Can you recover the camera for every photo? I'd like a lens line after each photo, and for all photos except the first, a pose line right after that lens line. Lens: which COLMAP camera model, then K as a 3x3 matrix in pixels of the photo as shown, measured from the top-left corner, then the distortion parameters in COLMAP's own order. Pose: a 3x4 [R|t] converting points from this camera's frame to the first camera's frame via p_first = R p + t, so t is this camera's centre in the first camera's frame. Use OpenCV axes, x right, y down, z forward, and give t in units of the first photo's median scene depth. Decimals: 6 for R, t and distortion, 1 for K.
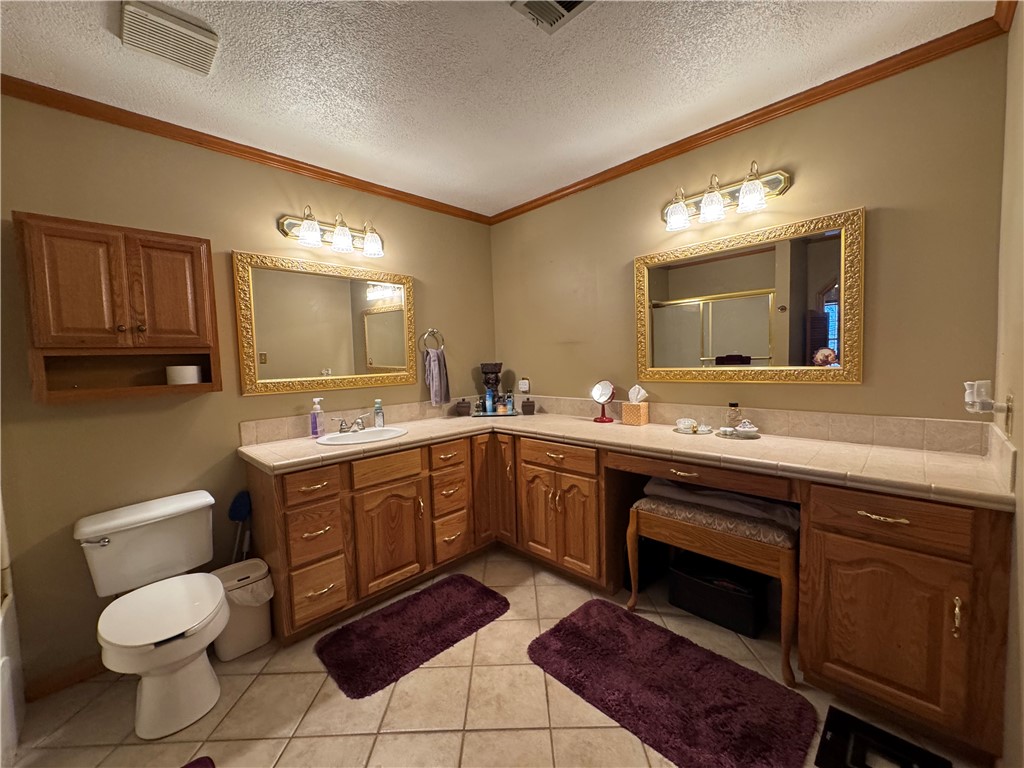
lens RADIAL K [[408.8, 0, 509.9], [0, 408.8, 381.8], [0, 0, 1]] dist [-0.000737, -0.000032]
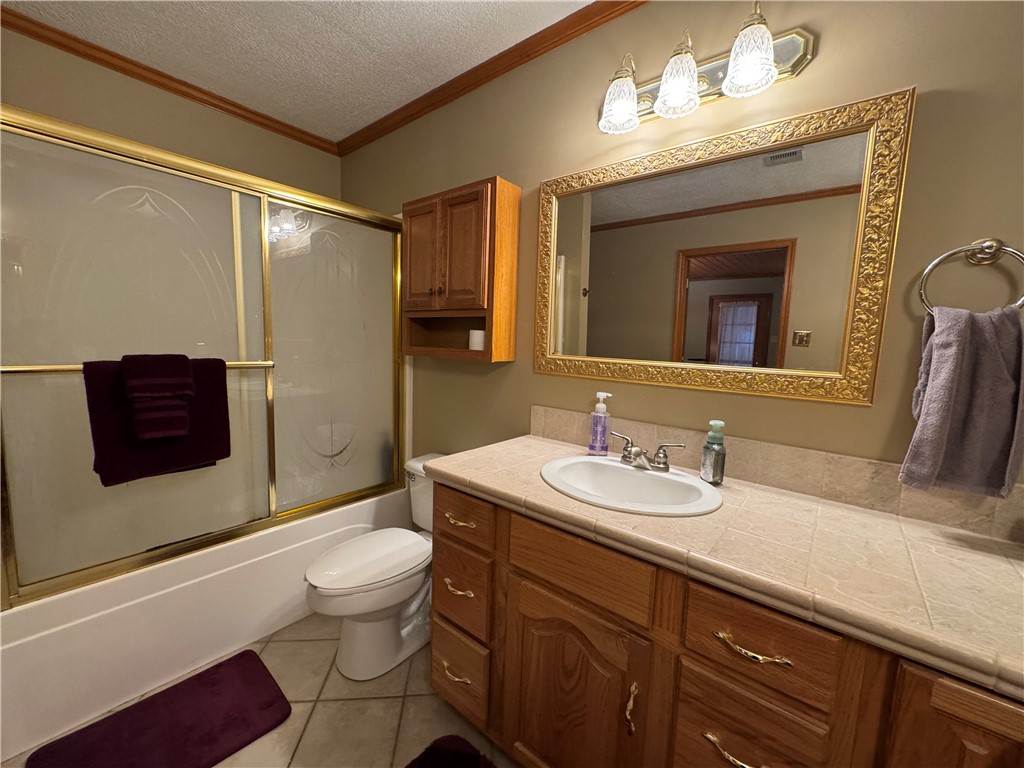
lens RADIAL K [[408.8, 0, 511.0], [0, 408.8, 382.4], [0, 0, 1]] dist [-0.000737, -0.000032]
pose [[0.101009, 0.144508, -0.984335, 0.108181], [-0.094815, 0.986290, 0.135065, -0.043465], [0.990357, 0.079687, 0.113326, 0.789960]]
